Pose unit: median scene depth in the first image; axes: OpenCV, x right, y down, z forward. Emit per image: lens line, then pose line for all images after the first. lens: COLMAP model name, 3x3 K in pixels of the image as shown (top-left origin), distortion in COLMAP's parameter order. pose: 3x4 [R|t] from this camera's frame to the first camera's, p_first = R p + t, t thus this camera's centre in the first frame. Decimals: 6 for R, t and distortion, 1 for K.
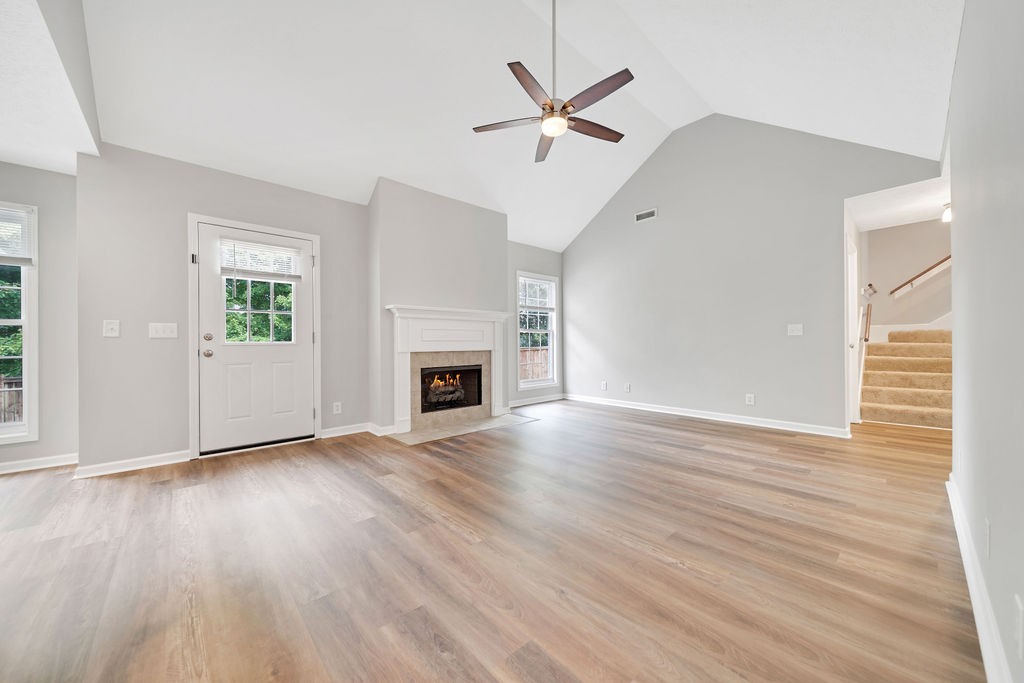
lens RADIAL K [[366.0, 0, 509.1], [0, 366.0, 340.9], [0, 0, 1]] dist [-0.004959, -0.000587]
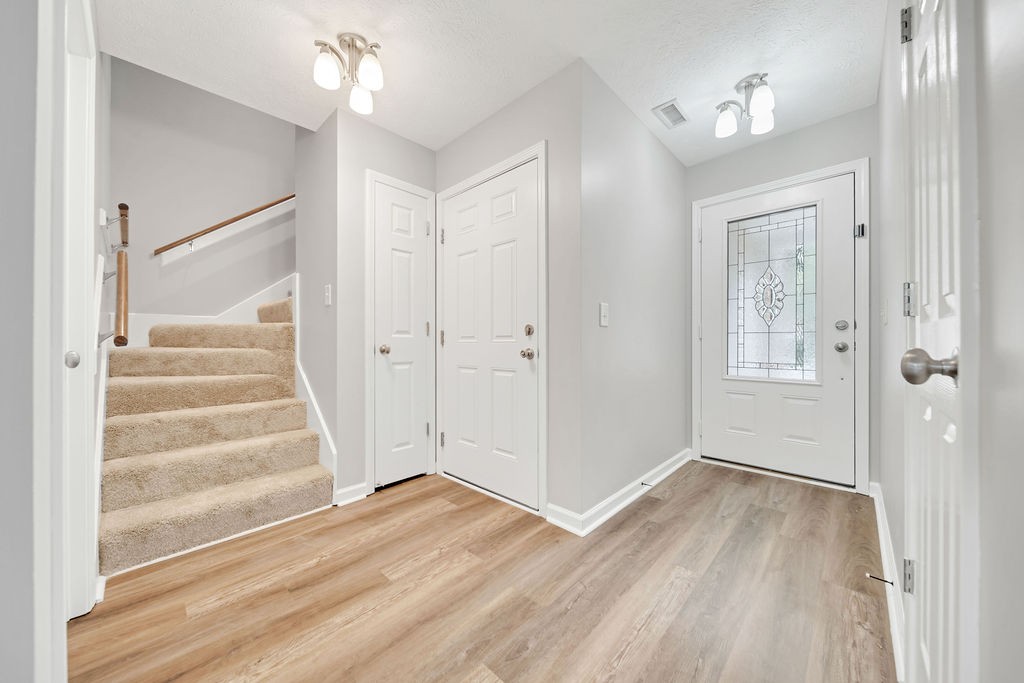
lens RADIAL K [[366.0, 0, 513.6], [0, 366.0, 341.7], [0, 0, 1]] dist [-0.004959, -0.000587]
pose [[-0.079976, 0.013833, 0.996701, 0.554422], [-0.003845, 0.999892, -0.014186, 0.001900], [-0.996789, -0.004967, -0.079914, 0.599456]]
